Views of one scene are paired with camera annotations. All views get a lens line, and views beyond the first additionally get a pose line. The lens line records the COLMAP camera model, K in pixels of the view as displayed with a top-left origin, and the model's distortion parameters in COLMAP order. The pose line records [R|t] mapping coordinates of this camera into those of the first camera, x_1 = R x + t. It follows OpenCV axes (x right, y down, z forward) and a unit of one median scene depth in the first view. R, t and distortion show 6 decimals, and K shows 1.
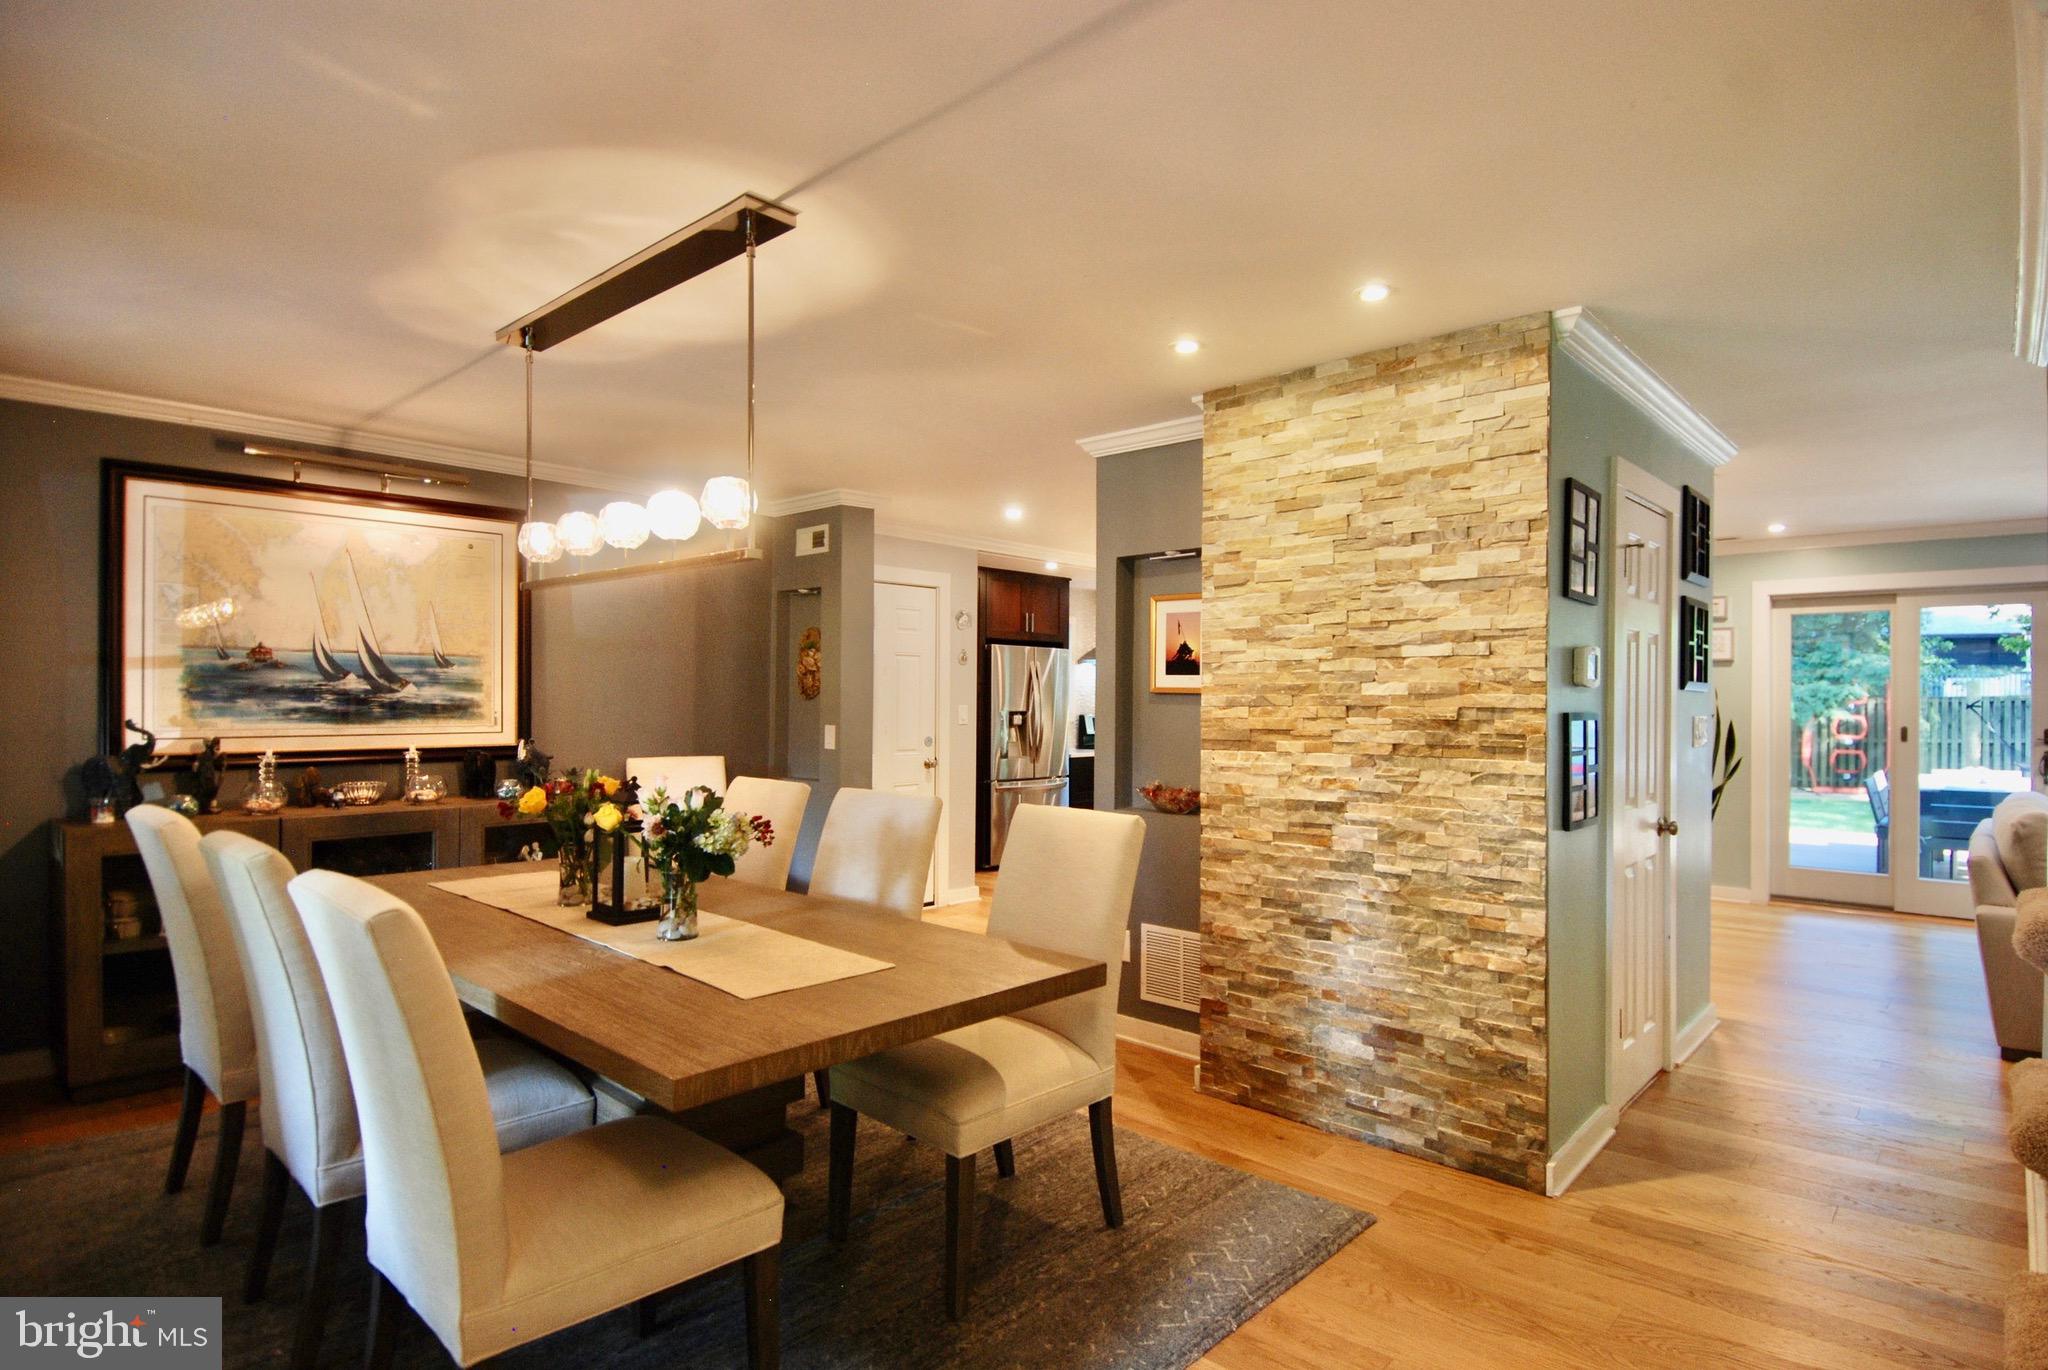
lens RADIAL K [[1066.4, 0, 1086.1], [0, 1066.4, 700.8], [0, 0, 1]] dist [0.052622, -0.057997]
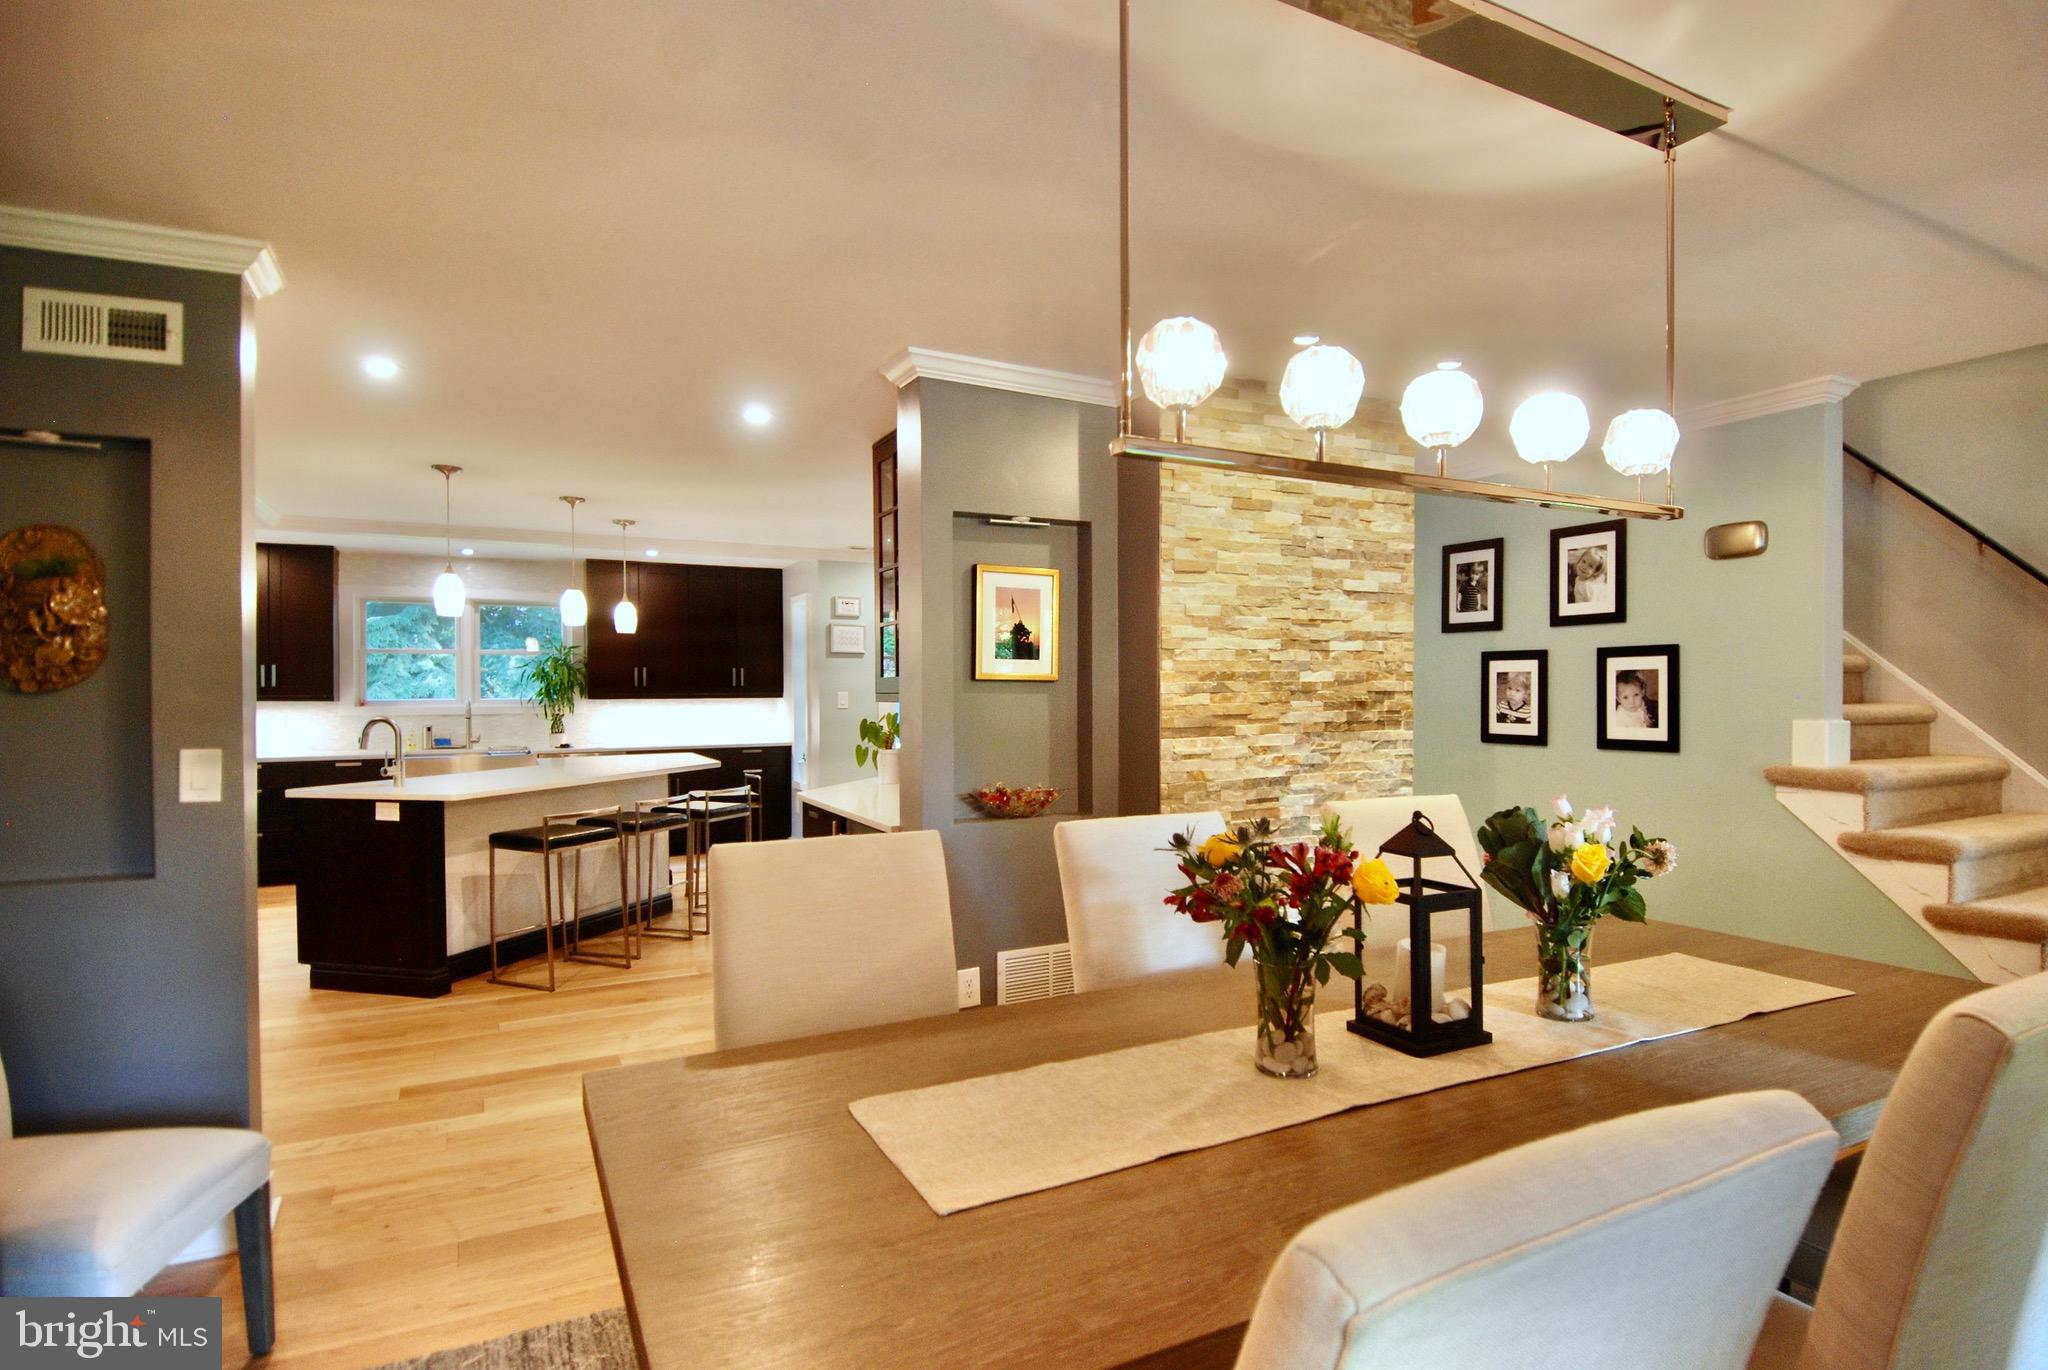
lens RADIAL K [[1066.4, 0, 1086.1], [0, 1066.4, 700.8], [0, 0, 1]] dist [0.052622, -0.057997]
pose [[0.337924, -0.016656, 0.941026, -0.861137], [0.006249, 0.999861, 0.015453, -0.003865], [-0.941153, 0.000658, 0.337981, 0.780748]]
